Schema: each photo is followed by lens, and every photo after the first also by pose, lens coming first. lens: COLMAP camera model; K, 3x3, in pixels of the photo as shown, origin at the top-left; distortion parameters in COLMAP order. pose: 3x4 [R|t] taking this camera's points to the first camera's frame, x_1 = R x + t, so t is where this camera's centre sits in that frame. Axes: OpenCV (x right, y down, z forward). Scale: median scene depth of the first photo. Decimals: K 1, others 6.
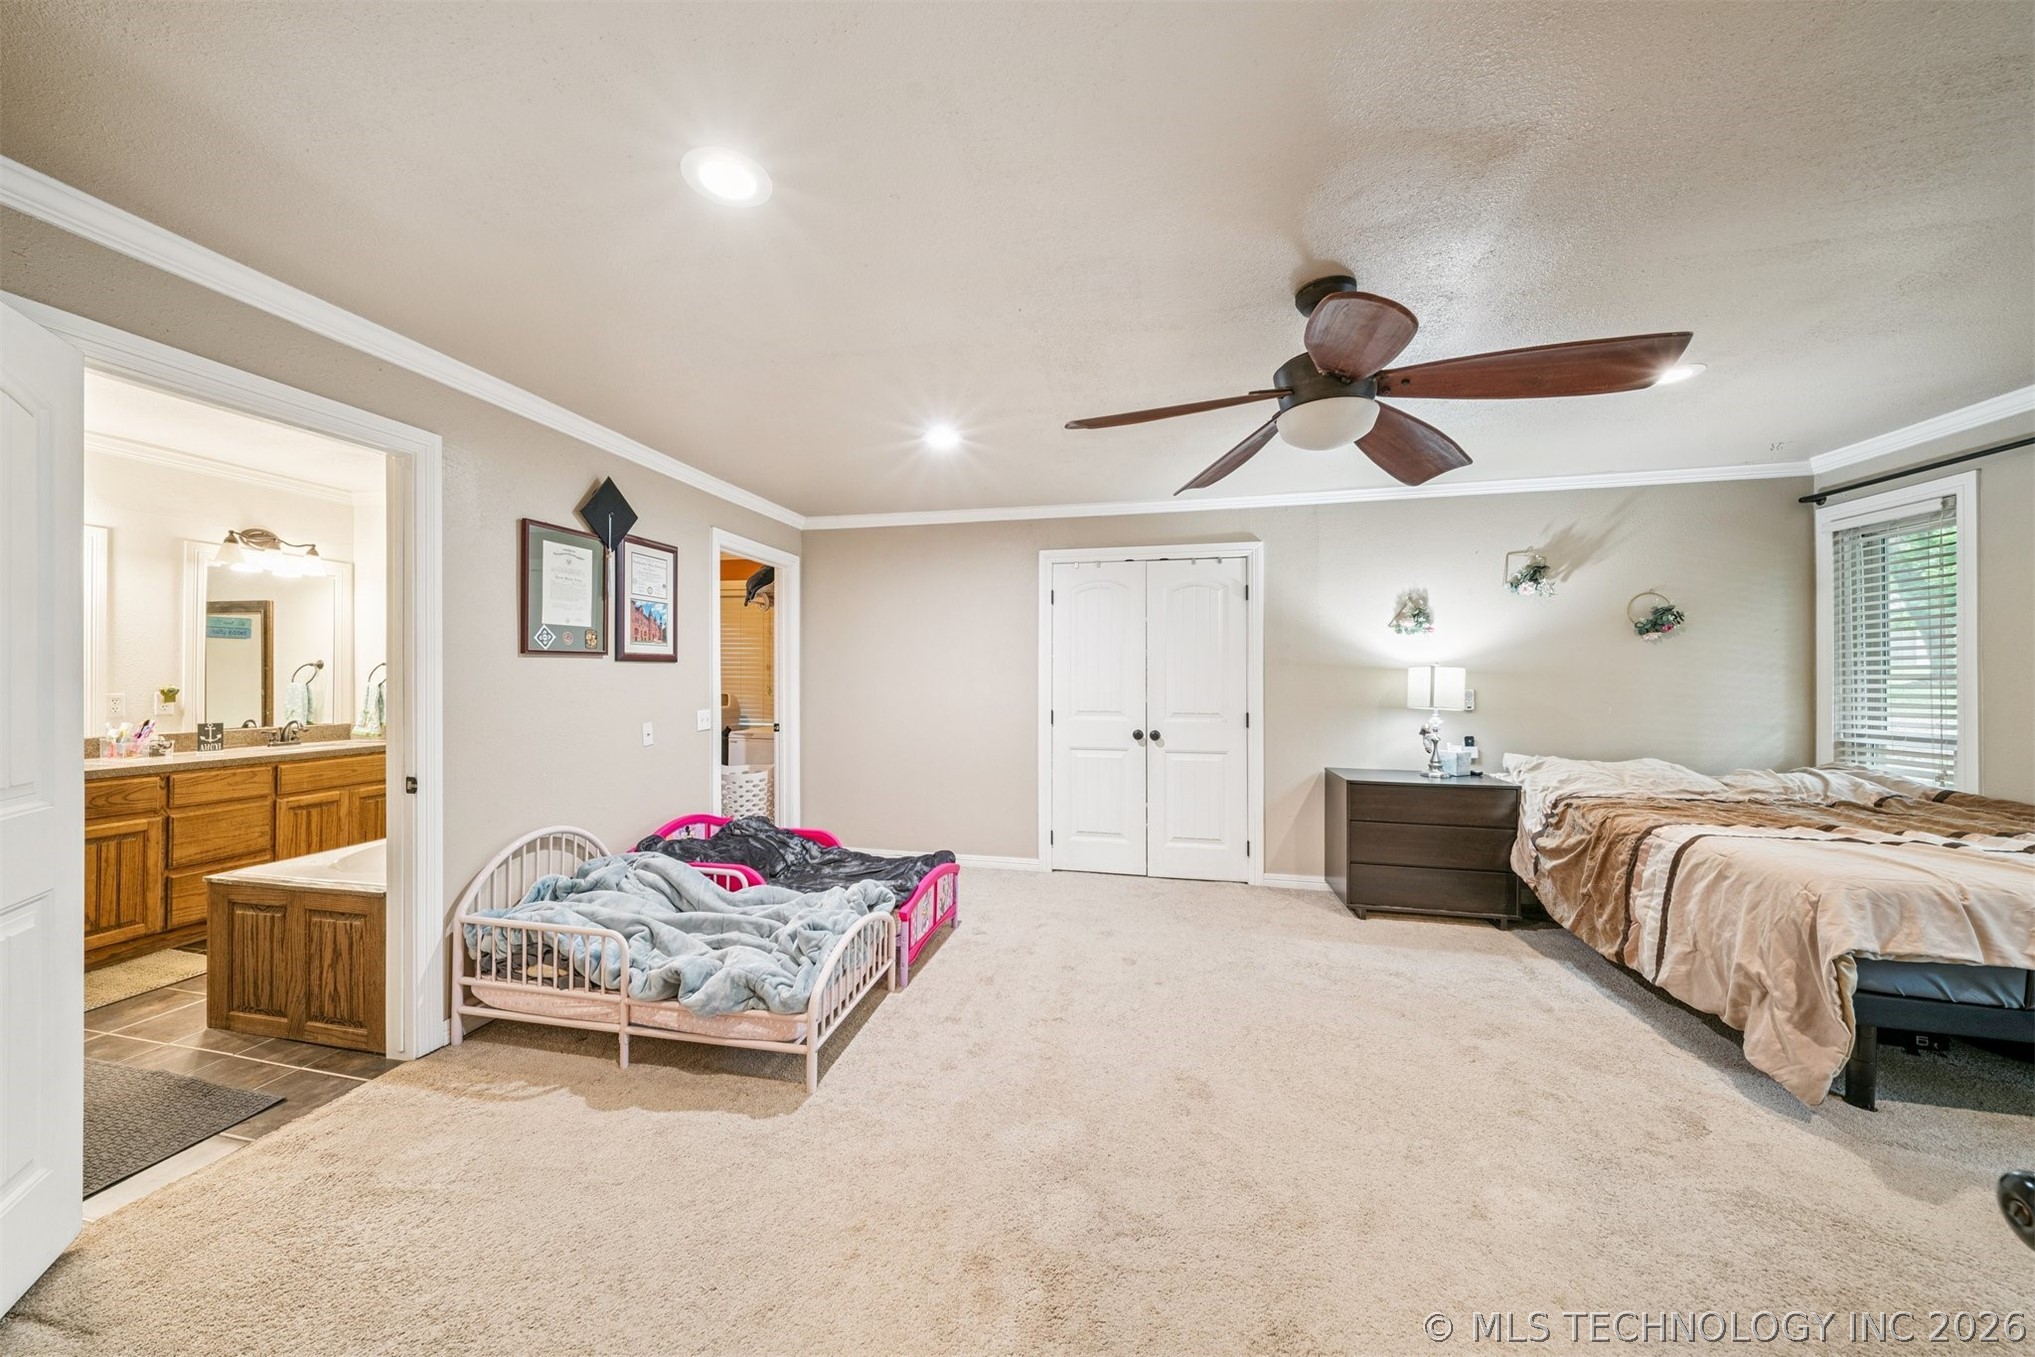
lens RADIAL K [[705.6, 0, 995.9], [0, 705.6, 664.6], [0, 0, 1]] dist [0.005835, -0.004631]
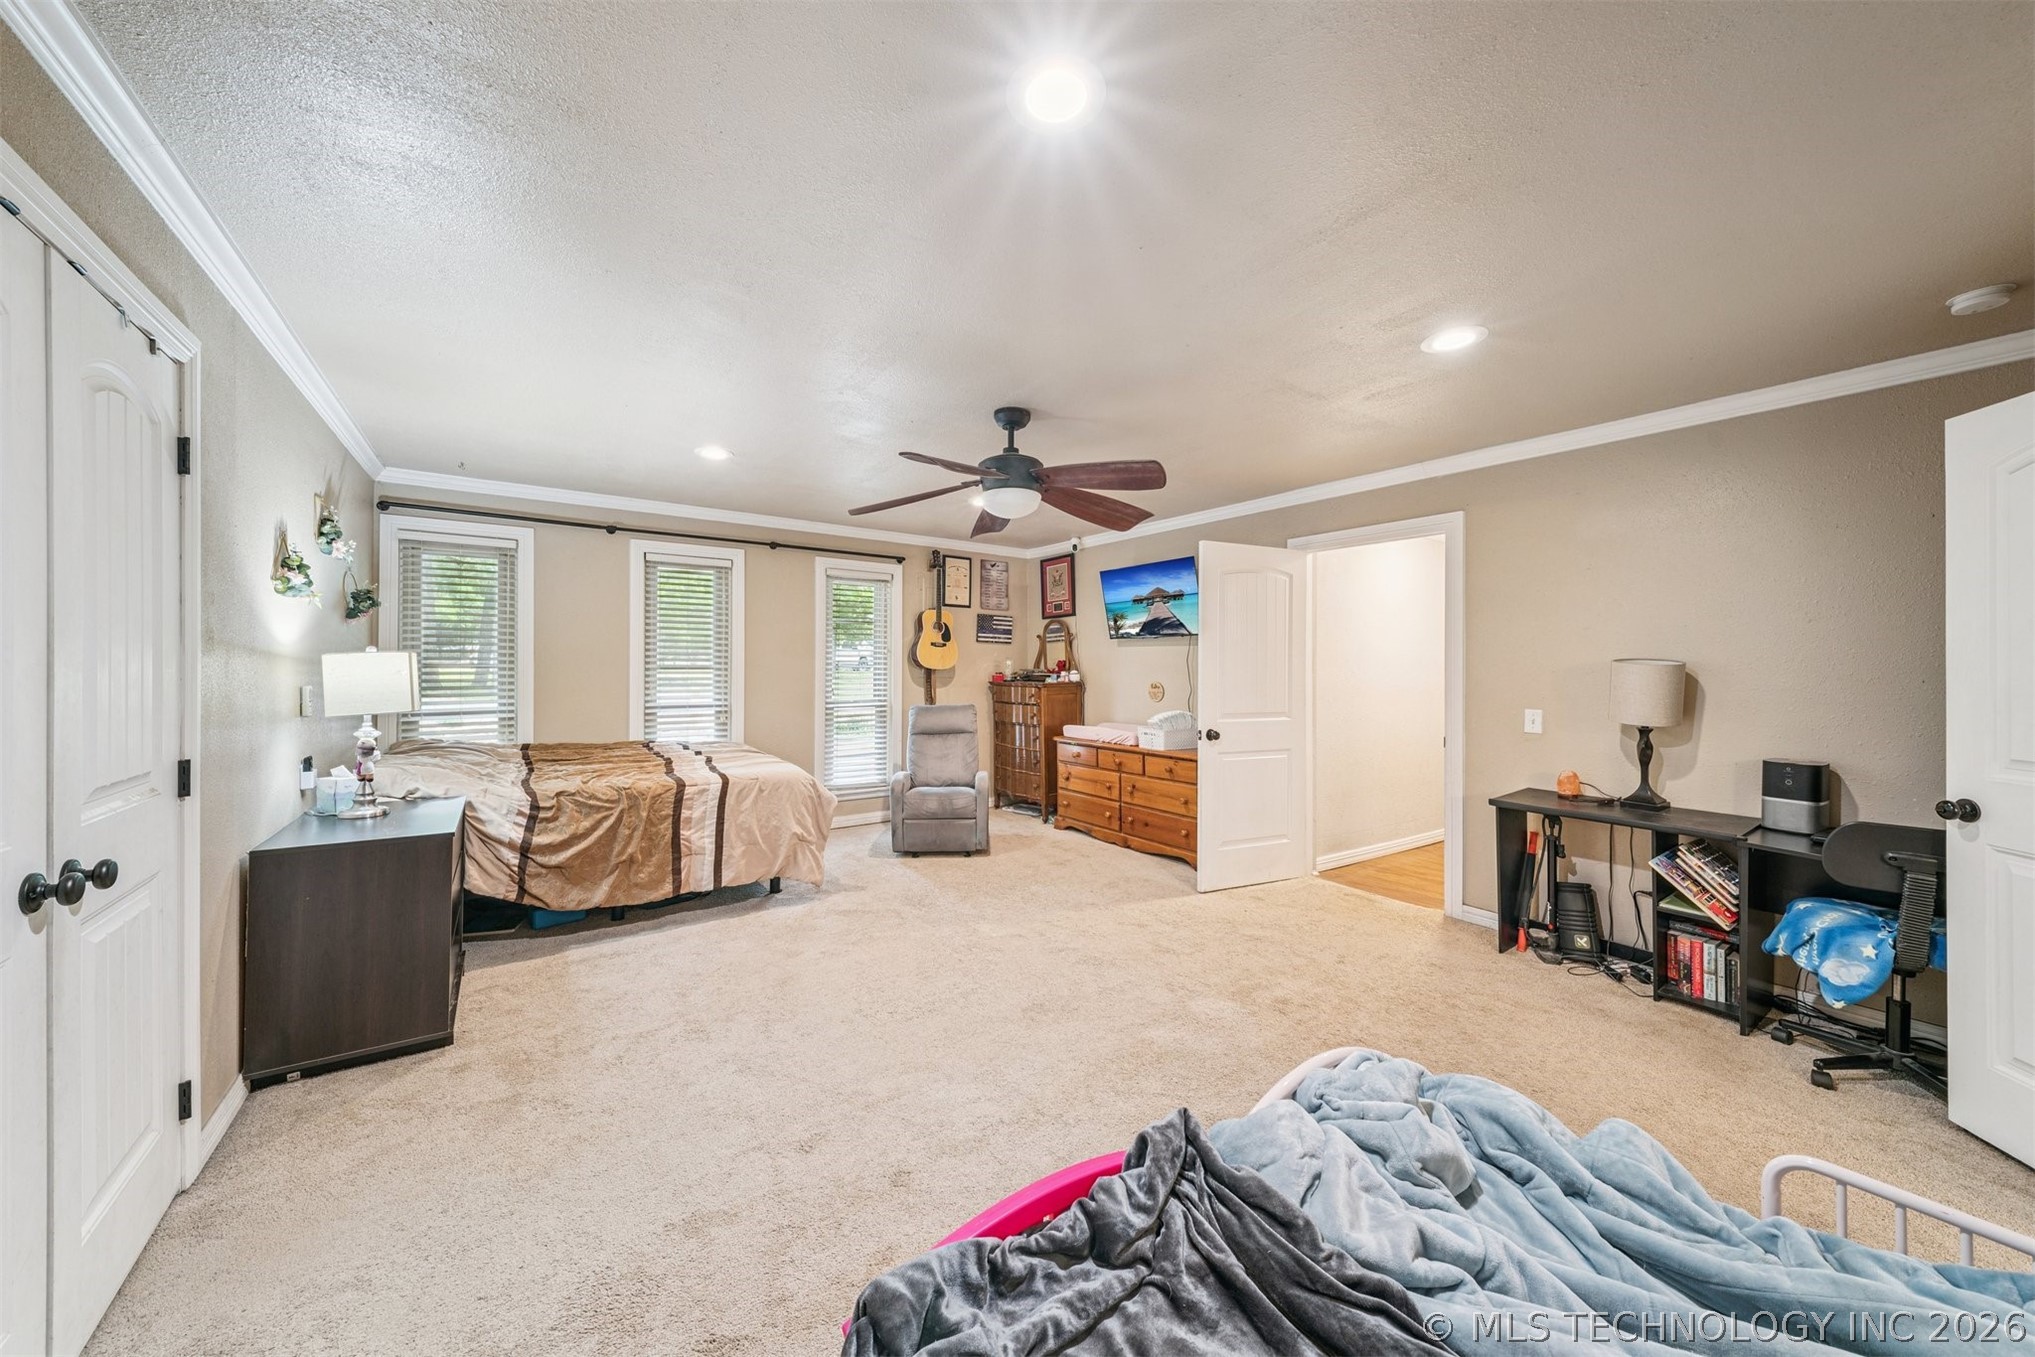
lens RADIAL K [[705.6, 0, 995.9], [0, 705.6, 664.6], [0, 0, 1]] dist [0.005835, -0.004631]
pose [[-0.736243, -0.000162, 0.676717, -0.394217], [-0.010973, 0.999871, -0.011699, 0.023119], [-0.676628, -0.016038, -0.736150, 1.598769]]
